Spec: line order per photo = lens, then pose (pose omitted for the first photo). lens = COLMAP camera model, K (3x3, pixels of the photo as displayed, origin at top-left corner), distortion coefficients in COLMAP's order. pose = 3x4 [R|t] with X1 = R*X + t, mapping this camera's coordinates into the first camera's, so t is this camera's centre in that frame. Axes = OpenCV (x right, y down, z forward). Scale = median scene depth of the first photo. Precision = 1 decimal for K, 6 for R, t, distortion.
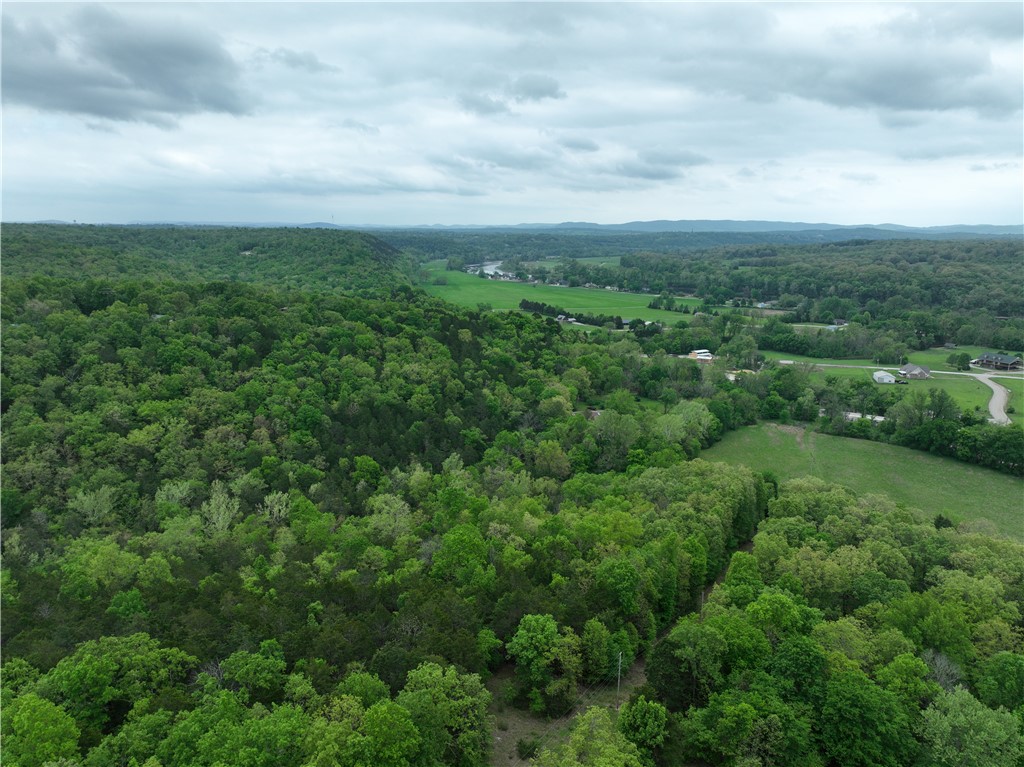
lens RADIAL K [[718.4, 0, 513.8], [0, 718.4, 384.3], [0, 0, 1]] dist [-0.001728, 0.016138]
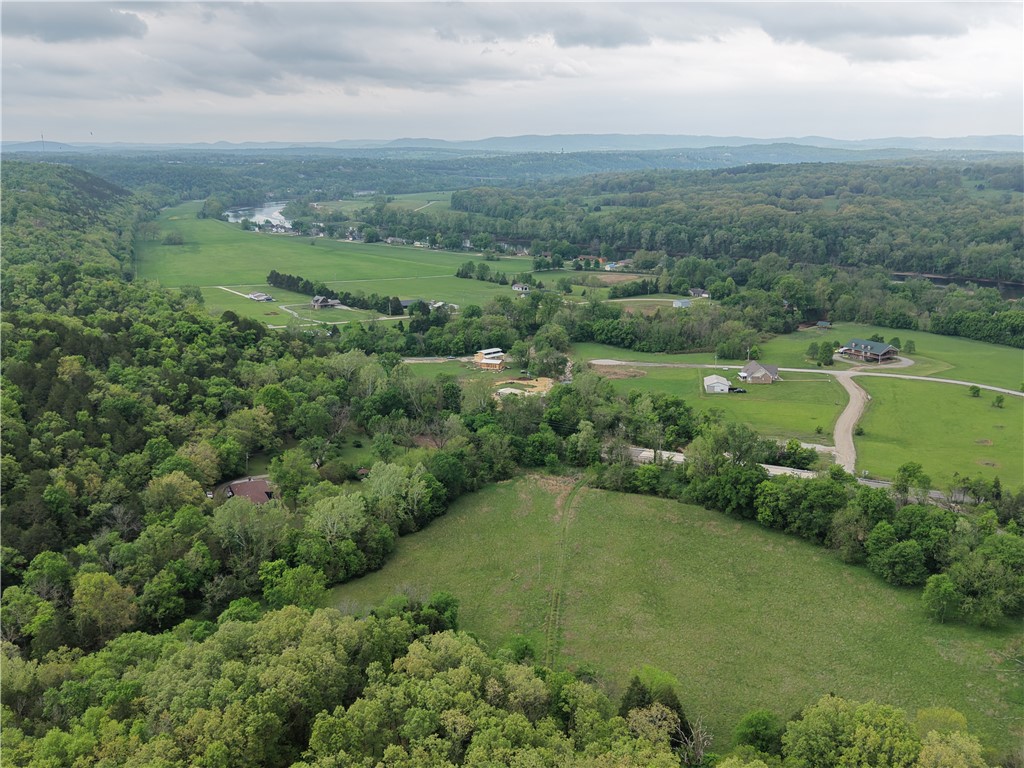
lens RADIAL K [[970.7, 0, 512.6], [0, 970.7, 375.7], [0, 0, 1]] dist [0.027107, 0.000000]
pose [[0.984692, -0.049718, 0.167064, 0.170964], [0.046566, 0.998657, 0.022730, -0.059676], [-0.167970, -0.014602, 0.985684, 0.069637]]
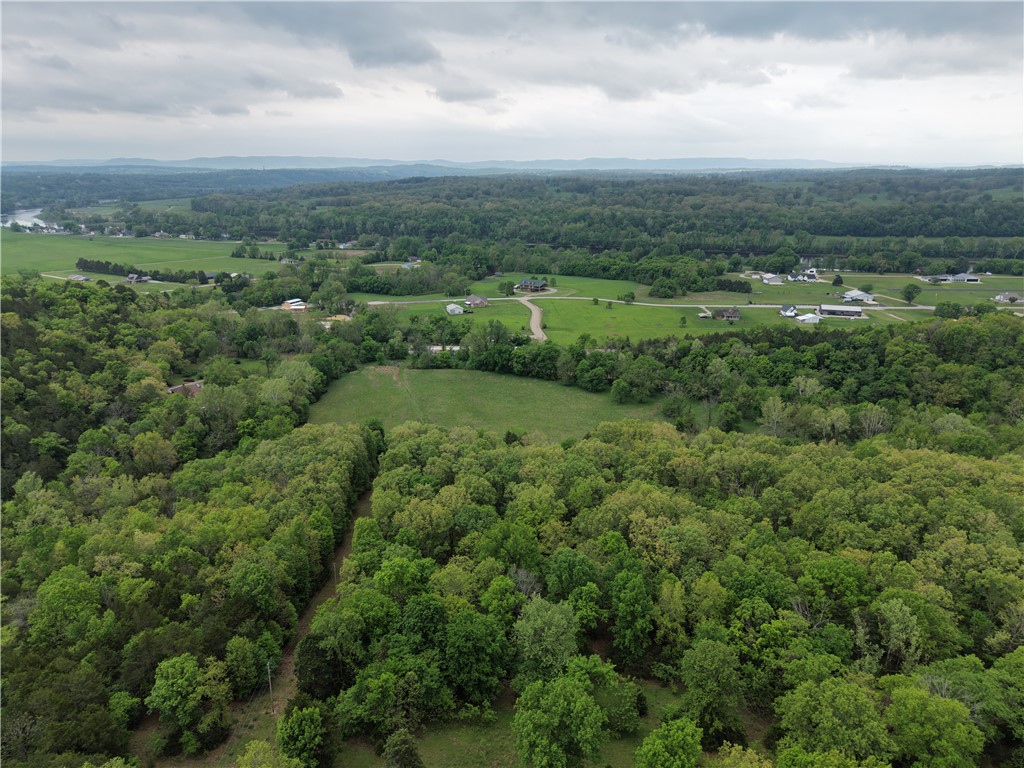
lens RADIAL K [[681.9, 0, 514.3], [0, 681.9, 383.1], [0, 0, 1]] dist [0.034690, -0.038825]
pose [[0.839930, -0.171124, 0.515010, 0.000967], [0.121001, 0.984147, 0.129666, -0.027342], [-0.529034, -0.046594, 0.847320, -0.005457]]
